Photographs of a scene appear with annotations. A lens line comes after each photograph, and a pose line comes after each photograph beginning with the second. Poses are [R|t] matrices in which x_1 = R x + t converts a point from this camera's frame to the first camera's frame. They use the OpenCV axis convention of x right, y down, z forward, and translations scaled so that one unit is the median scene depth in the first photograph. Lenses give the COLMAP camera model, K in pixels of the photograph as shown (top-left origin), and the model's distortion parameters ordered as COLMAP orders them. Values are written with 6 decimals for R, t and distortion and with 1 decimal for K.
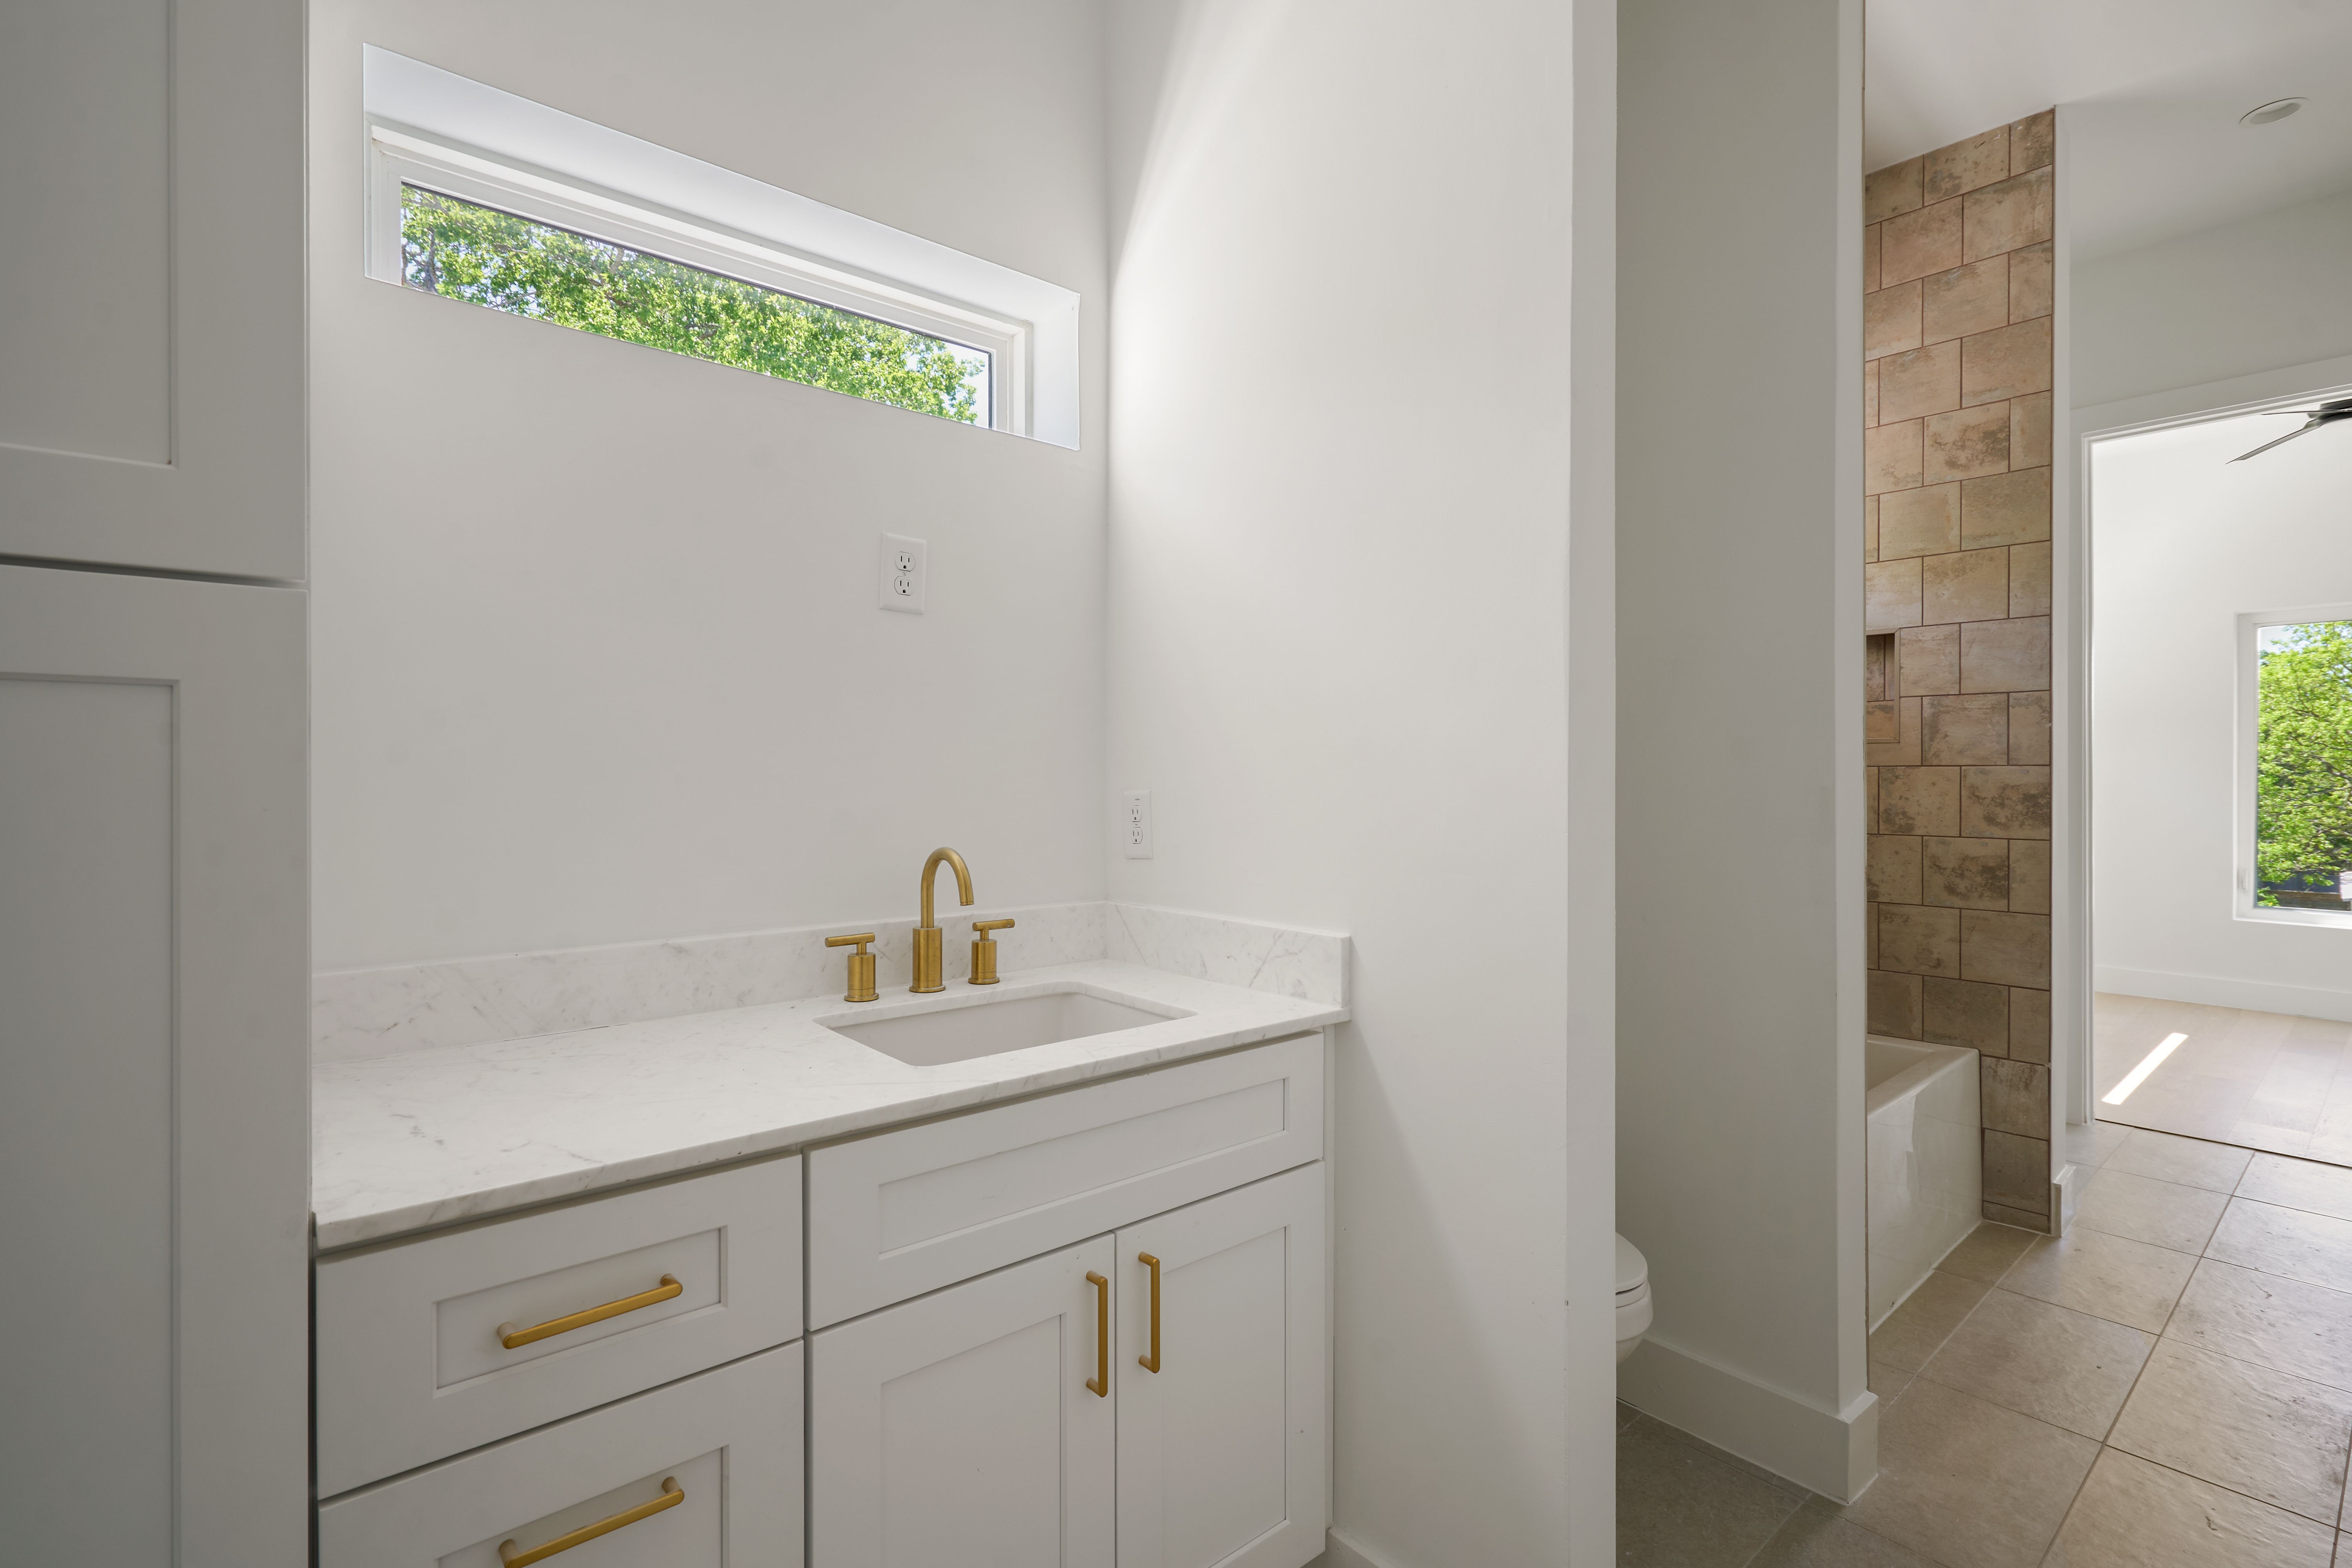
lens RADIAL K [[1115.5, 0, 1182.6], [0, 1115.5, 784.0], [0, 0, 1]] dist [0.004735, -0.000151]
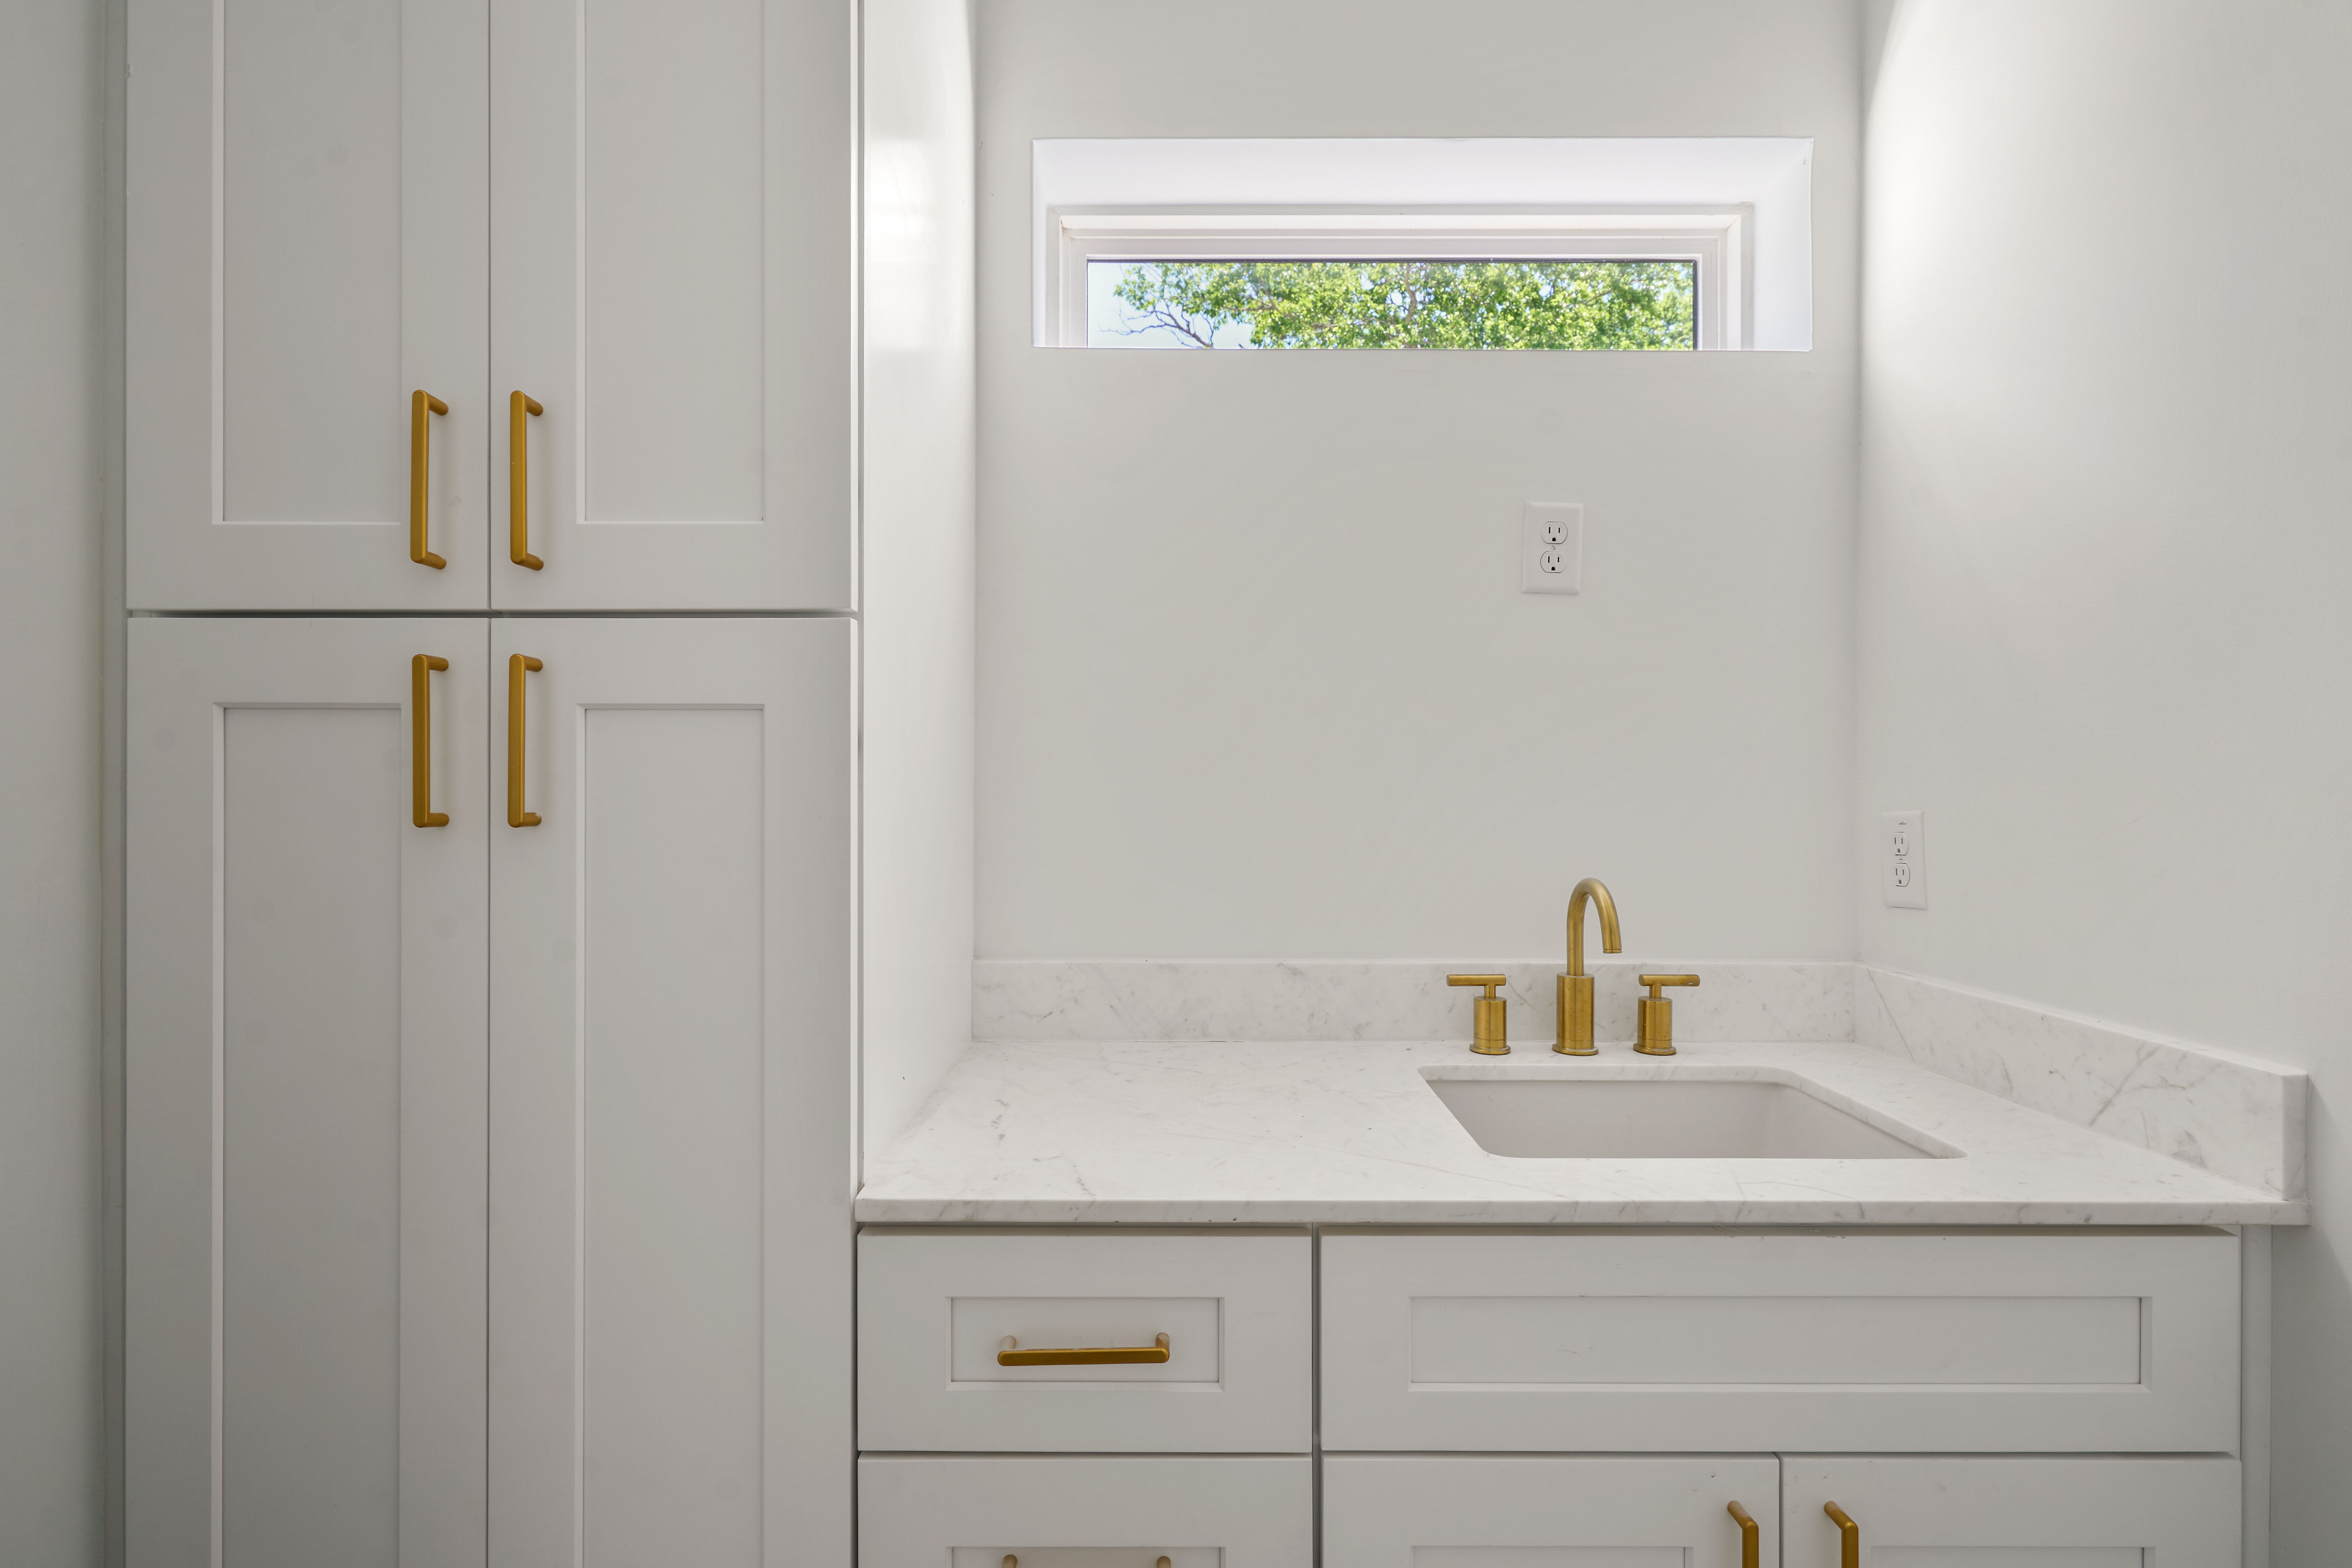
lens RADIAL K [[1115.5, 0, 1164.0], [0, 1115.5, 792.4], [0, 0, 1]] dist [0.004735, -0.000151]
pose [[0.752926, 0.001764, -0.658102, 0.085800], [-0.006489, 0.999968, -0.004744, 0.000578], [0.658073, 0.007843, 0.752914, 0.191254]]
